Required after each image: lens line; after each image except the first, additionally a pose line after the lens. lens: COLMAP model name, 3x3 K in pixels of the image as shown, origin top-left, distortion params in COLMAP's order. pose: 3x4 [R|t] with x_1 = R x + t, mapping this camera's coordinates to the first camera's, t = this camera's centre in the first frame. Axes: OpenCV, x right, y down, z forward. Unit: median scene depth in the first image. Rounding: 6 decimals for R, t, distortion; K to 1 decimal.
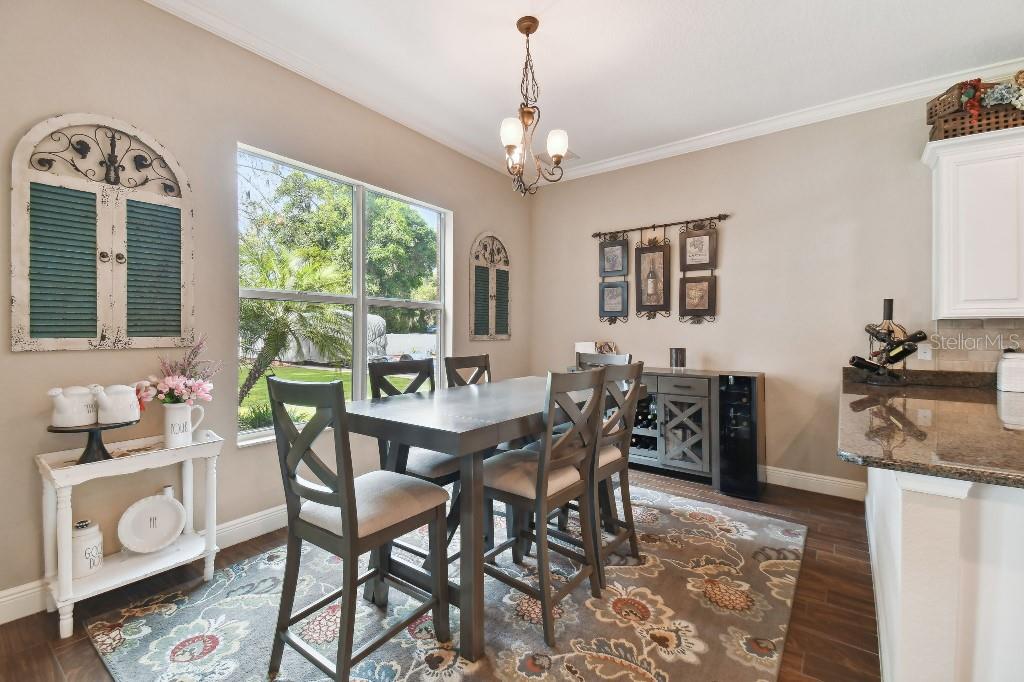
lens RADIAL K [[438.8, 0, 512.4], [0, 438.8, 331.5], [0, 0, 1]] dist [0.082907, -0.041680]
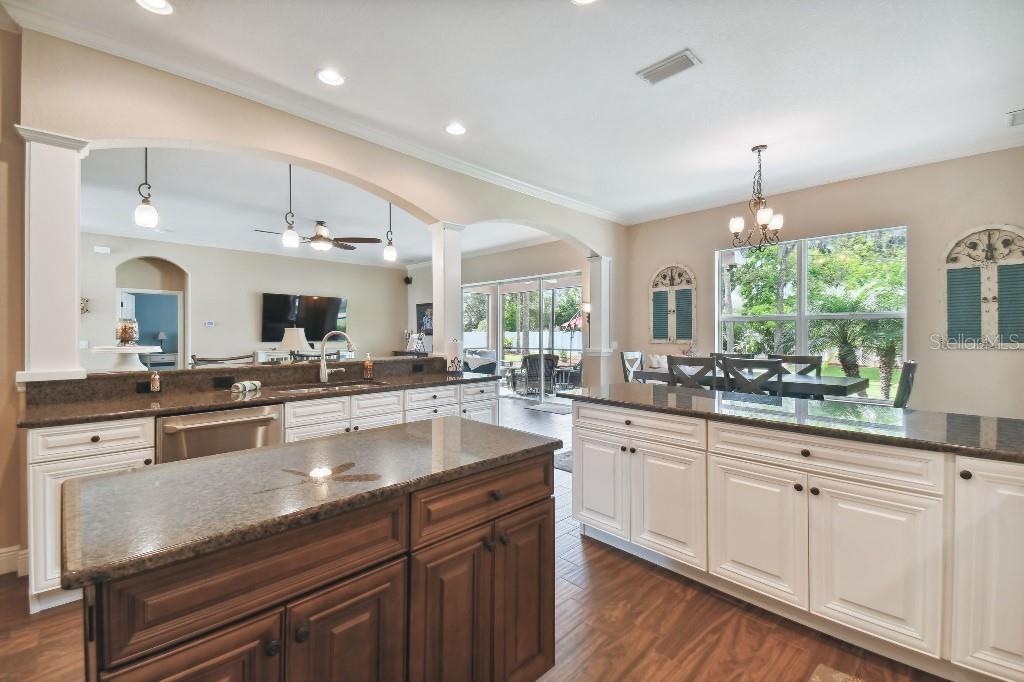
lens RADIAL K [[438.8, 0, 512.4], [0, 438.8, 331.5], [0, 0, 1]] dist [0.082907, -0.041680]
pose [[-0.154754, -0.010733, -0.987895, 1.142623], [-0.005362, 0.999935, -0.010024, -0.000538], [0.987938, 0.003745, -0.154802, 0.242941]]
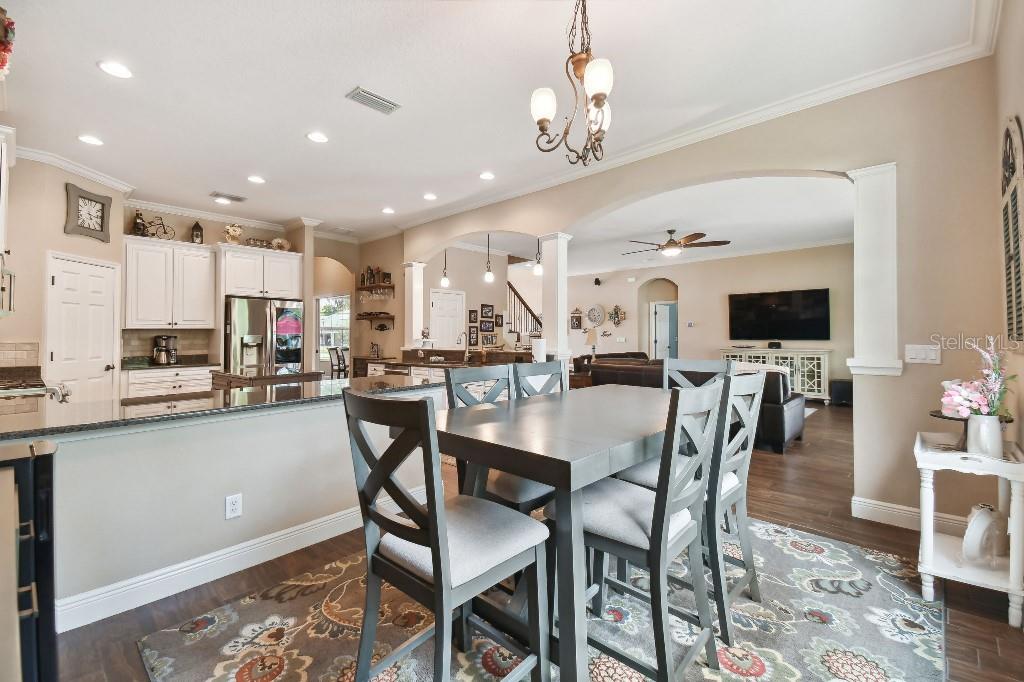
lens RADIAL K [[438.8, 0, 512.4], [0, 438.8, 331.5], [0, 0, 1]] dist [0.082907, -0.041680]
pose [[-0.994773, 0.005302, 0.101975, 0.043440], [0.004719, 0.999971, -0.005956, 0.001059], [-0.102004, -0.005444, -0.994769, 1.179583]]
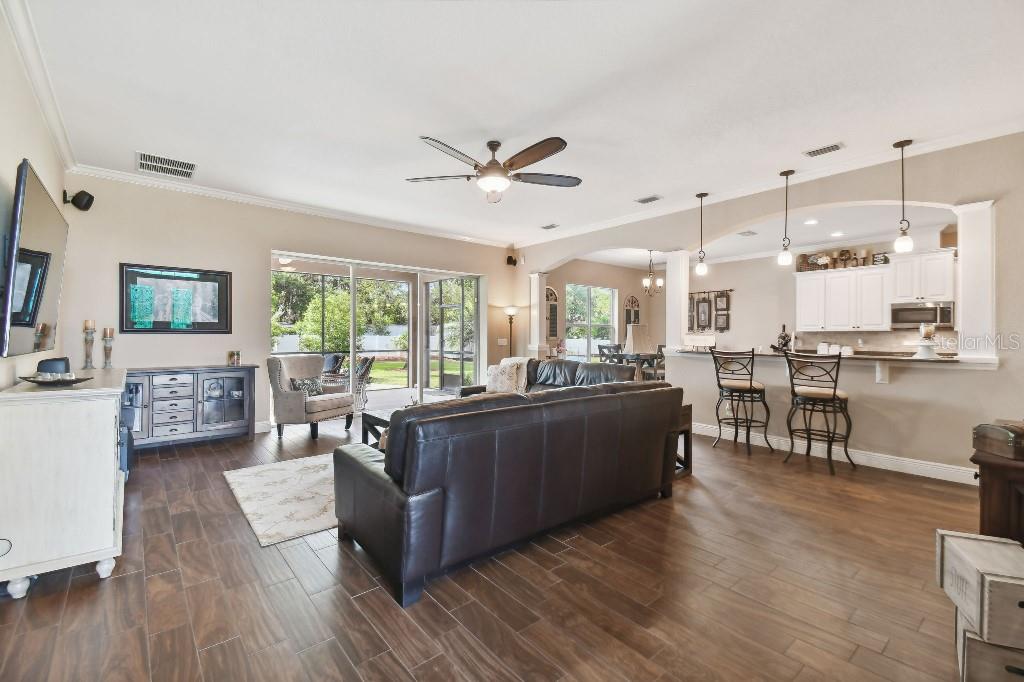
lens RADIAL K [[438.8, 0, 512.4], [0, 438.8, 331.5], [0, 0, 1]] dist [0.082907, -0.041680]
pose [[0.973462, -0.003609, -0.228821, -0.151603], [0.000548, 0.999910, -0.013439, 0.008144], [0.228849, 0.012957, 0.973376, -1.711592]]
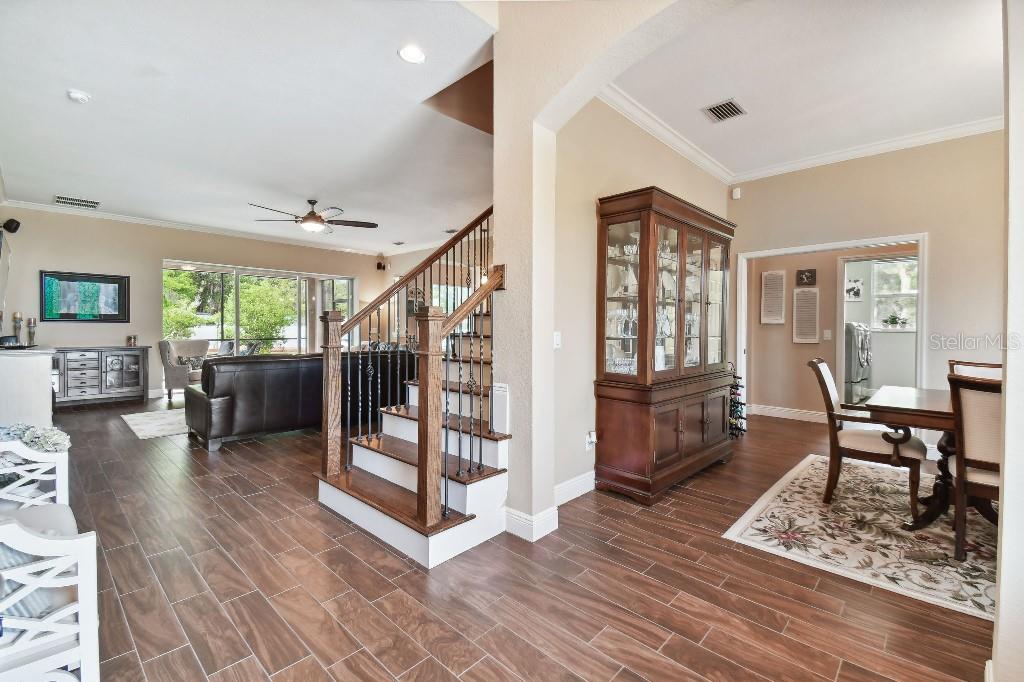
lens RADIAL K [[438.8, 0, 512.4], [0, 438.8, 331.5], [0, 0, 1]] dist [0.082907, -0.041680]
pose [[0.993640, 0.000919, -0.112598, 0.455246], [-0.000431, 0.999990, 0.004364, 0.022773], [0.112601, -0.004288, 0.993631, -2.234485]]
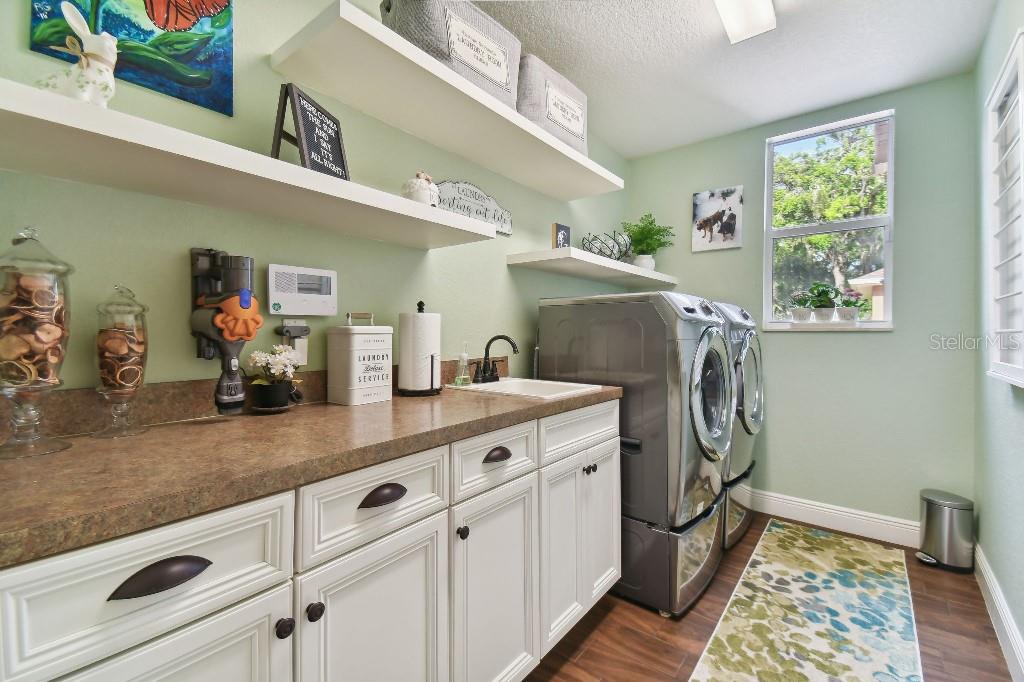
lens RADIAL K [[438.8, 0, 512.4], [0, 438.8, 331.5], [0, 0, 1]] dist [0.082907, -0.041680]
pose [[0.999677, -0.000496, -0.025429, 1.426955], [0.000371, 0.999988, -0.004944, 0.035437], [0.025431, 0.004933, 0.999664, -0.776991]]
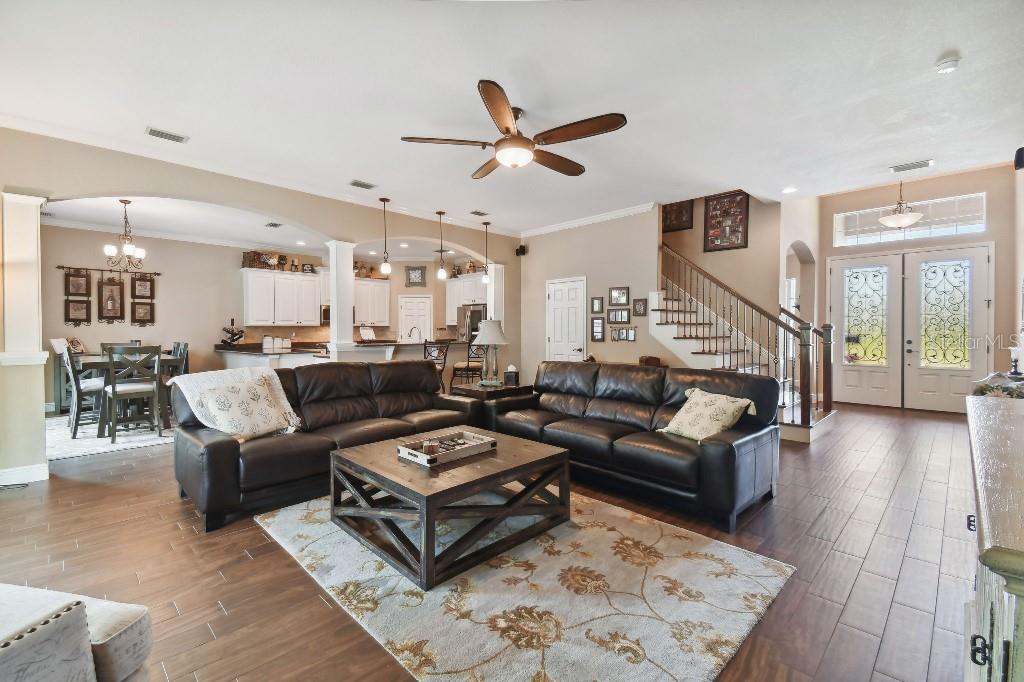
lens RADIAL K [[434.9, 0, 508.7], [0, 434.9, 332.5], [0, 0, 1]] dist [0.080672, -0.041679]
pose [[0.145067, -0.011696, 0.989353, -1.302158], [0.008516, 0.999908, 0.010572, -0.000566], [-0.989385, 0.006892, 0.145153, -0.853801]]
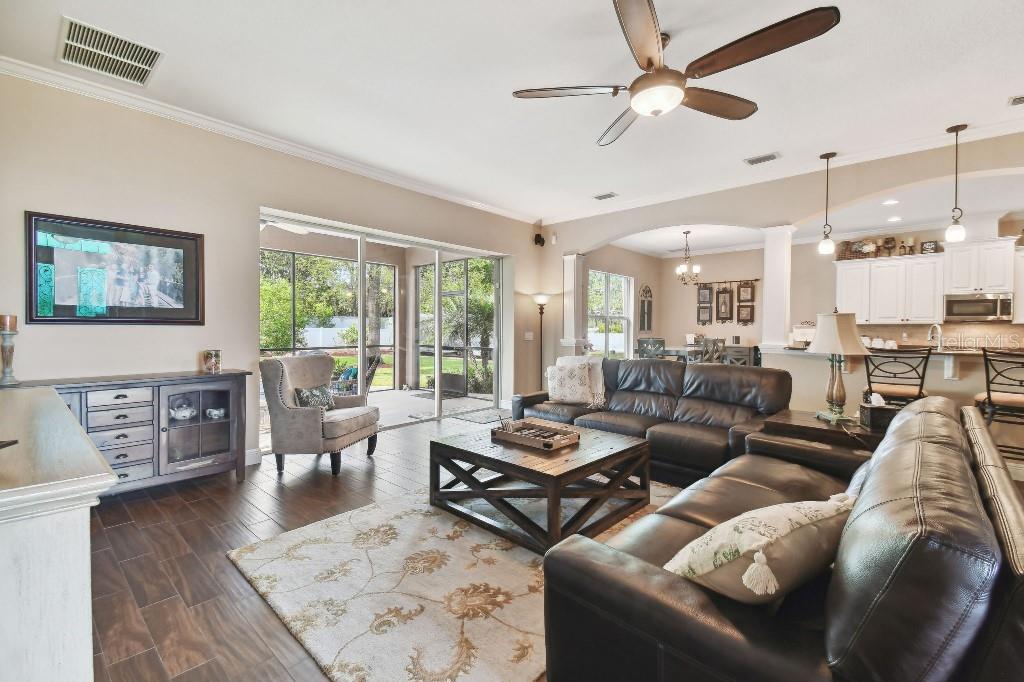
lens RADIAL K [[438.8, 0, 512.4], [0, 438.8, 331.5], [0, 0, 1]] dist [0.082907, -0.041680]
pose [[0.995496, 0.001237, -0.094790, -0.575105], [-0.000885, 0.999993, 0.003756, 0.005059], [0.094794, -0.003655, 0.995490, -1.445241]]
